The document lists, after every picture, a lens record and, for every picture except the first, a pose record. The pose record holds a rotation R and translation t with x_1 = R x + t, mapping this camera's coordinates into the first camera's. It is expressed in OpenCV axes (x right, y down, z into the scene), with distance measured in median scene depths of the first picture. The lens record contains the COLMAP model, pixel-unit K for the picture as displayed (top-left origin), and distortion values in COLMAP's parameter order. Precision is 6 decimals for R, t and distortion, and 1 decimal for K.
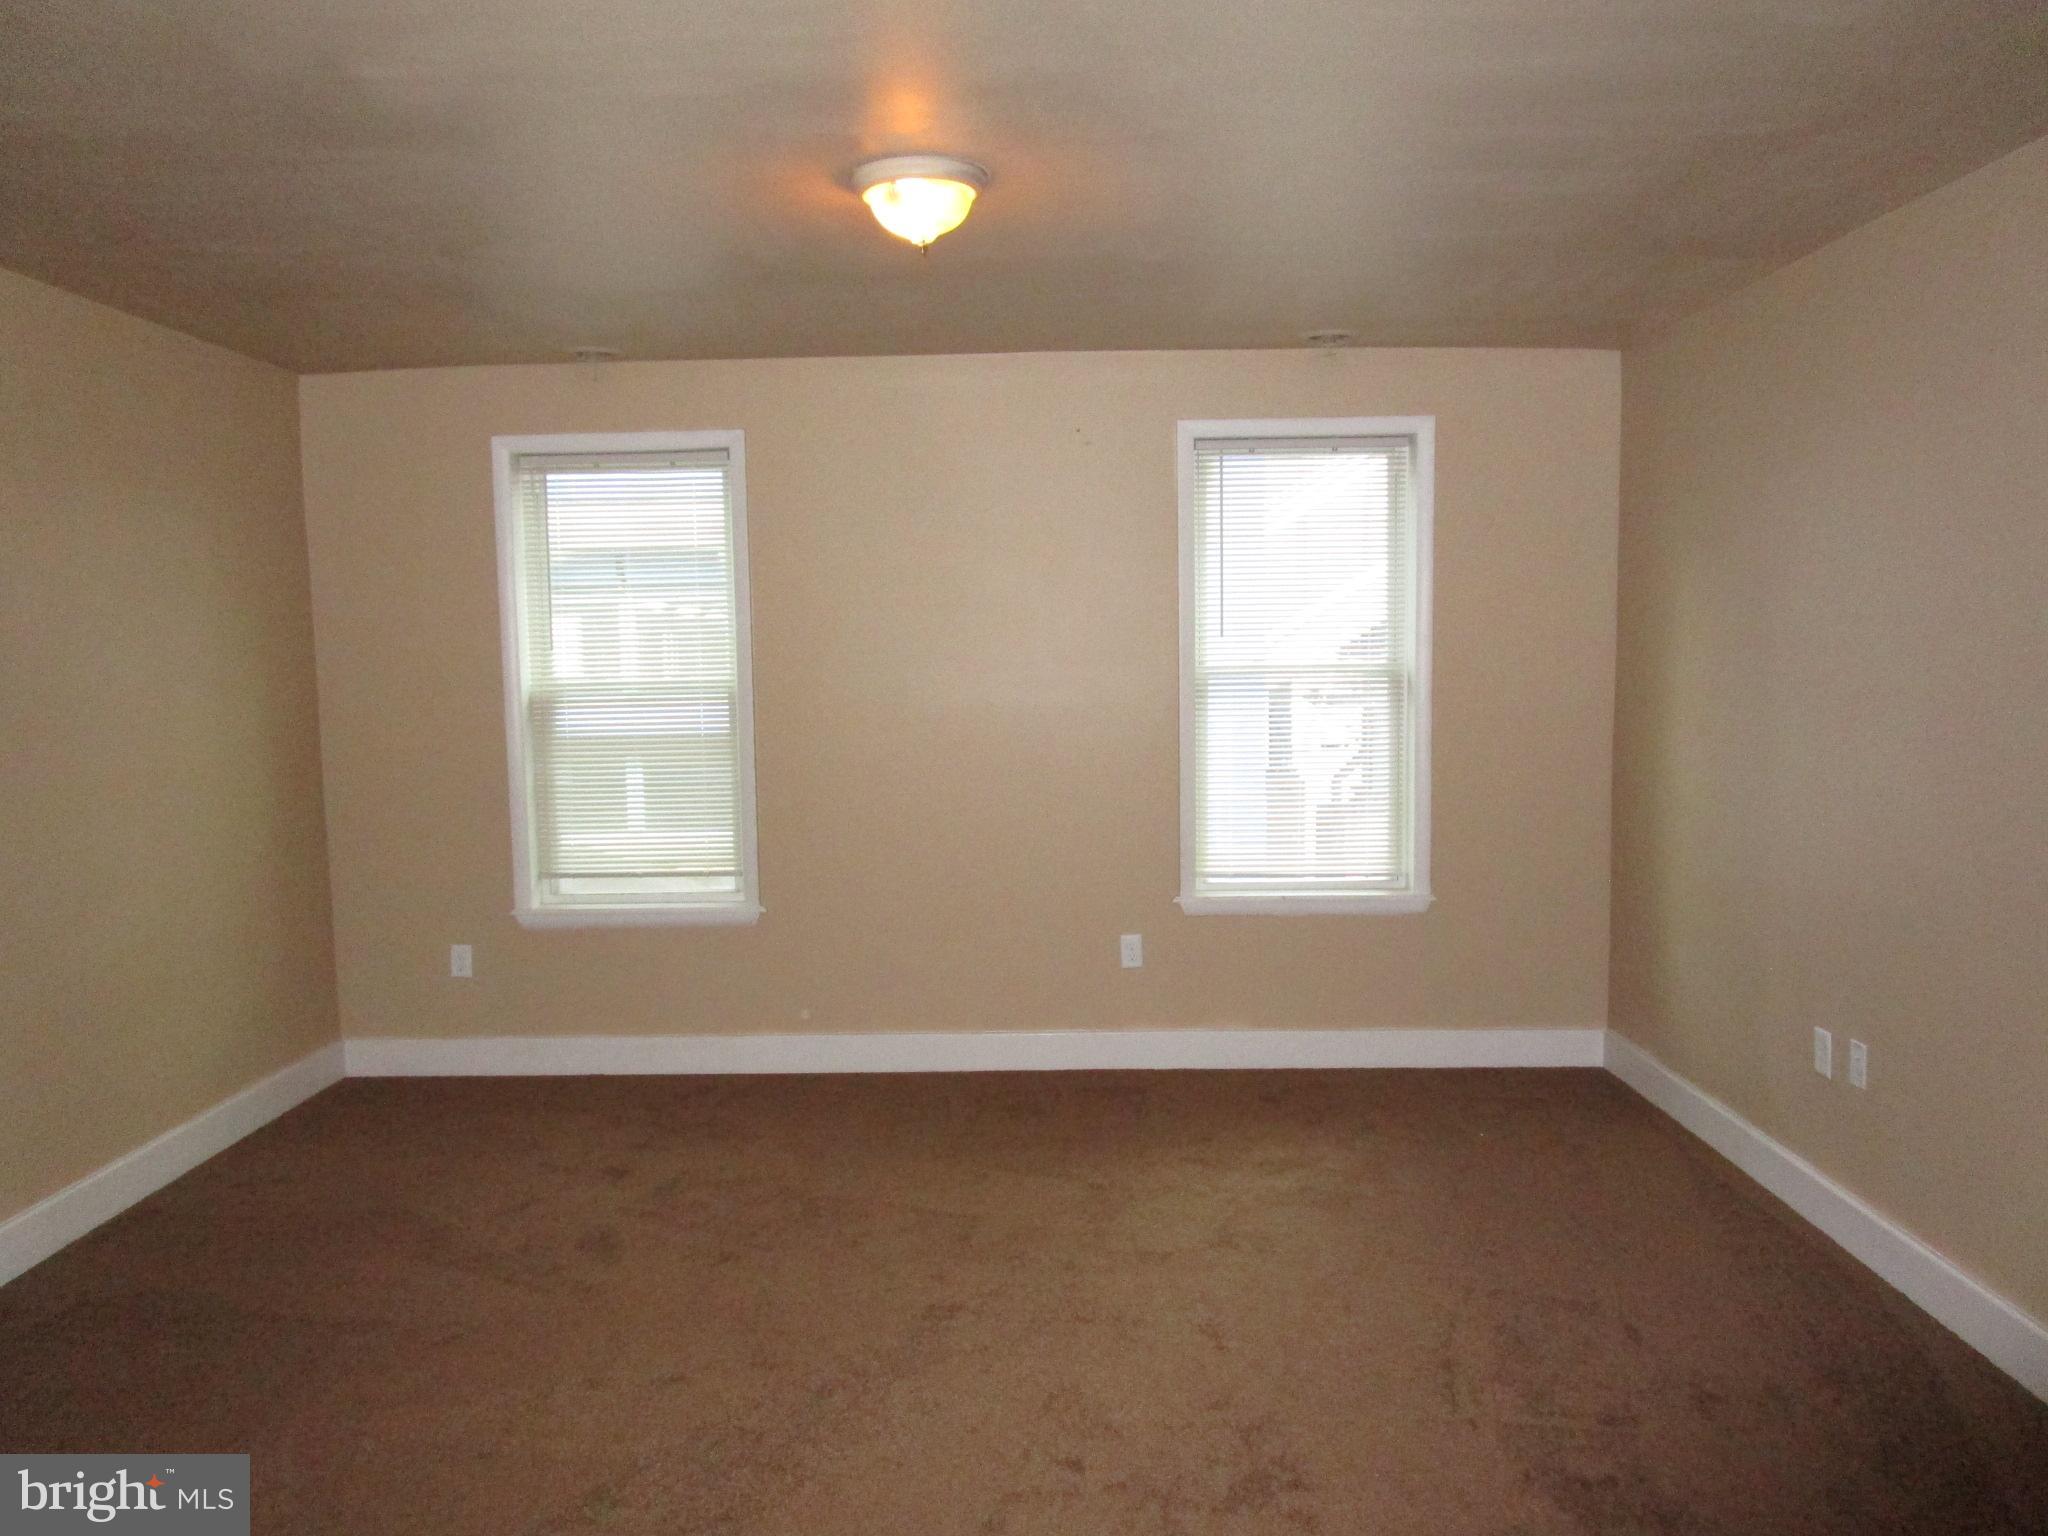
lens RADIAL K [[1480.0, 0, 1013.0], [0, 1480.0, 776.0], [0, 0, 1]] dist [-0.007067, 0.006649]
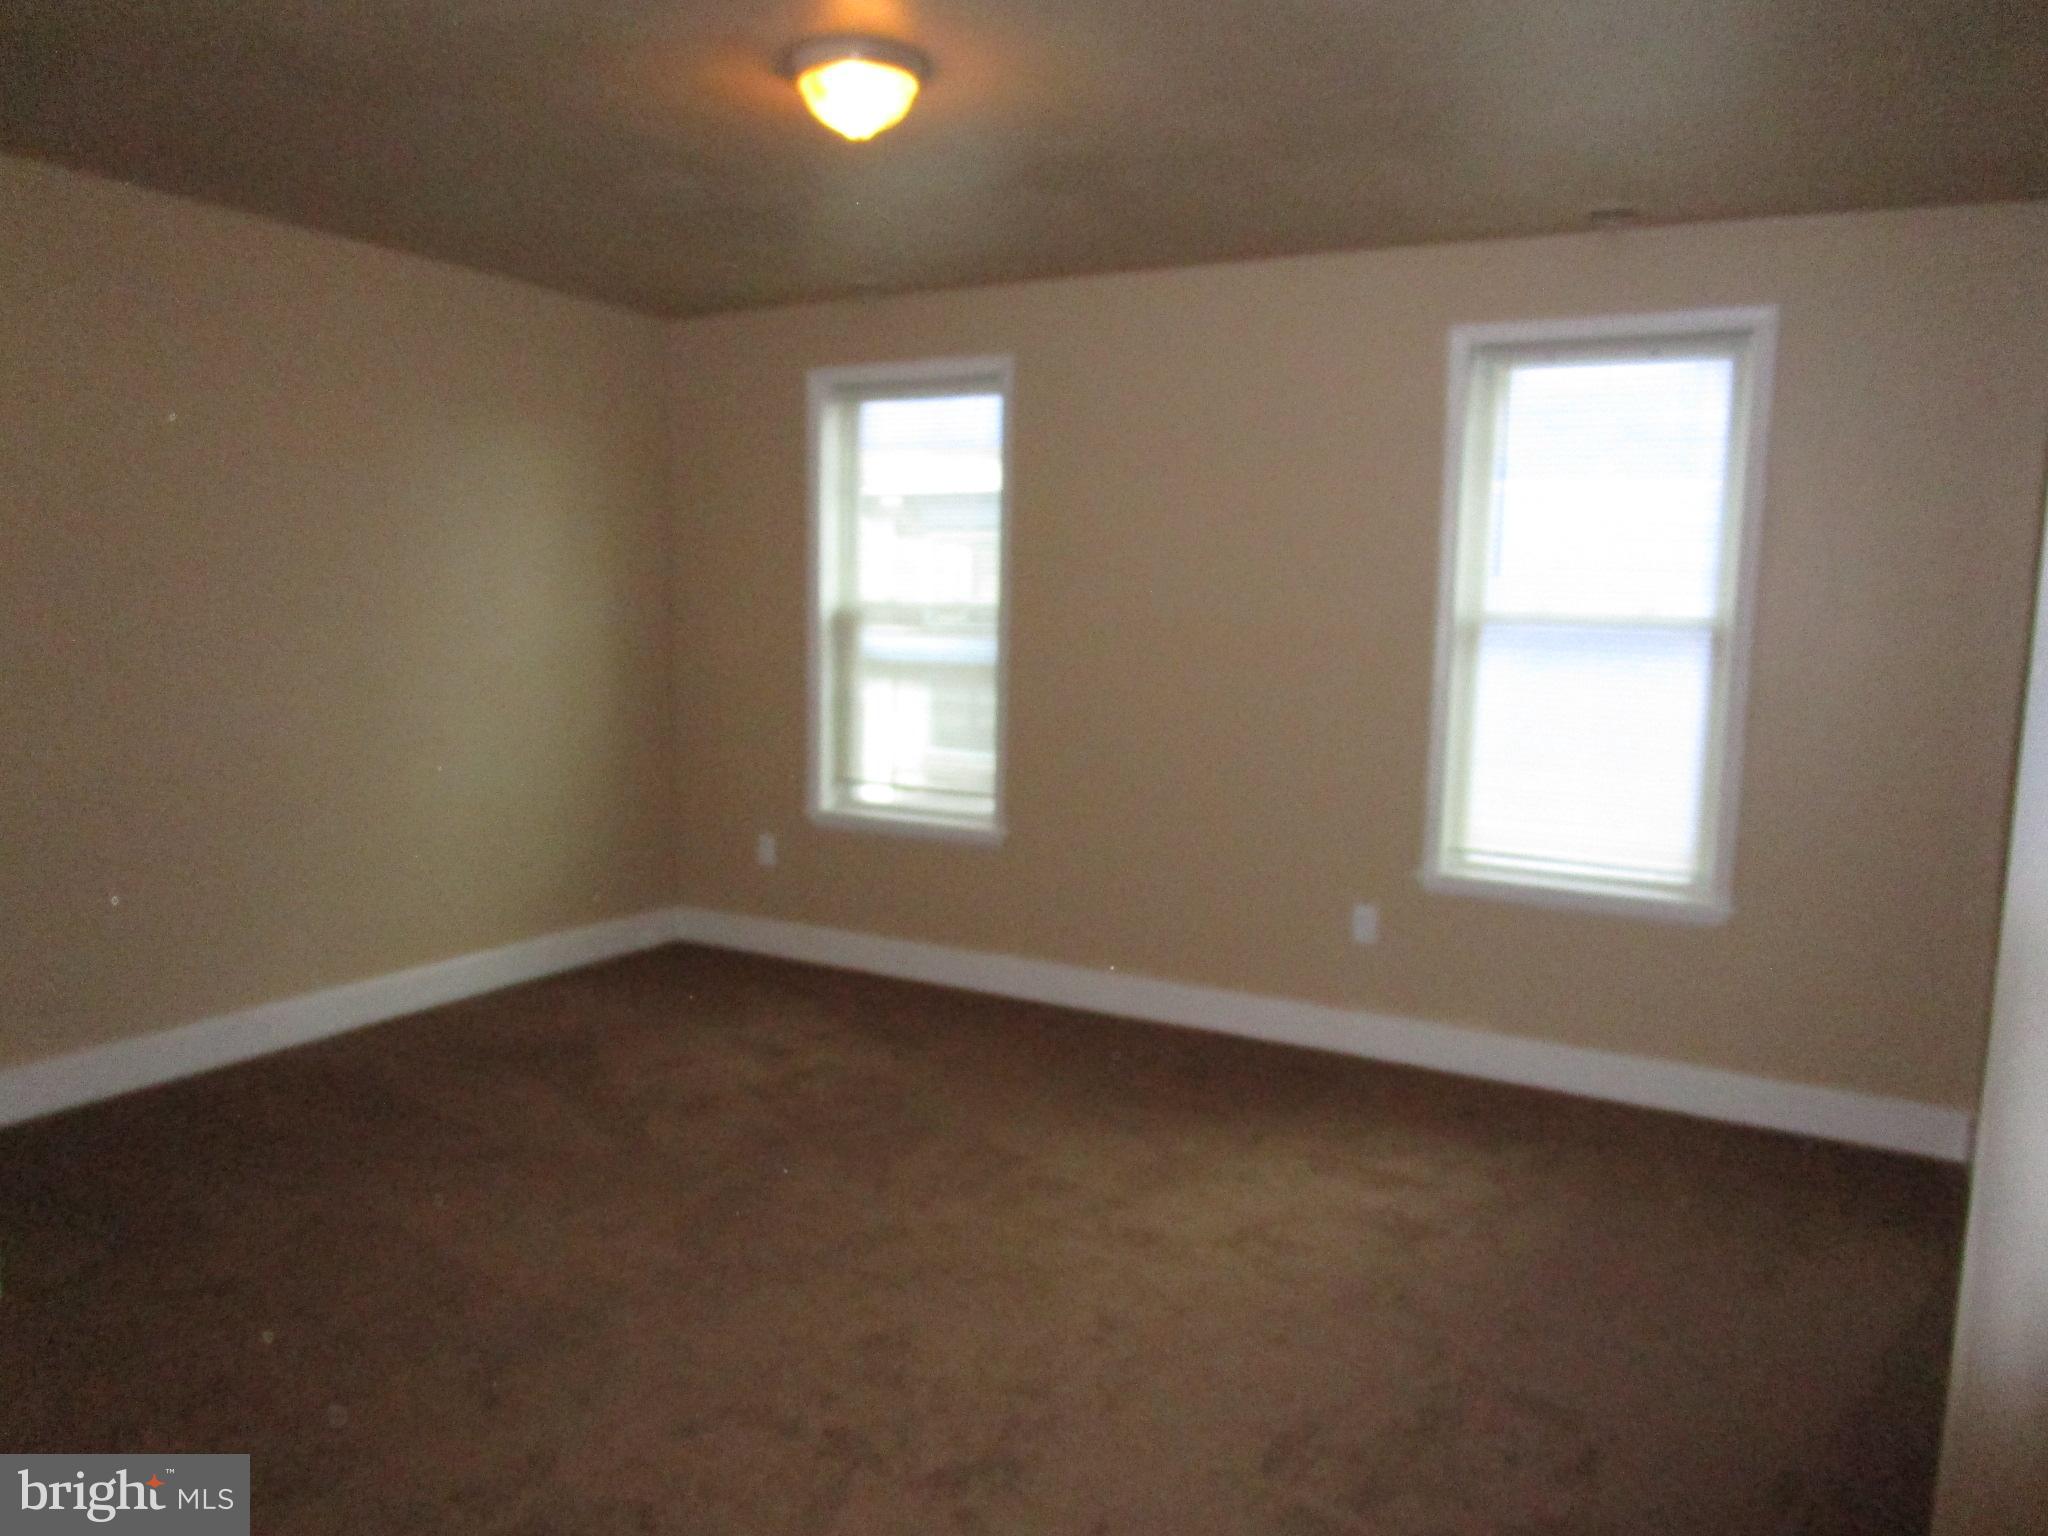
lens RADIAL K [[1480.0, 0, 1013.0], [0, 1480.0, 776.0], [0, 0, 1]] dist [-0.007067, 0.006649]
pose [[0.881647, 0.093333, -0.462587, 0.301862], [-0.078237, 0.995590, 0.051762, -0.001677], [0.465378, -0.009444, 0.885062, 0.105801]]
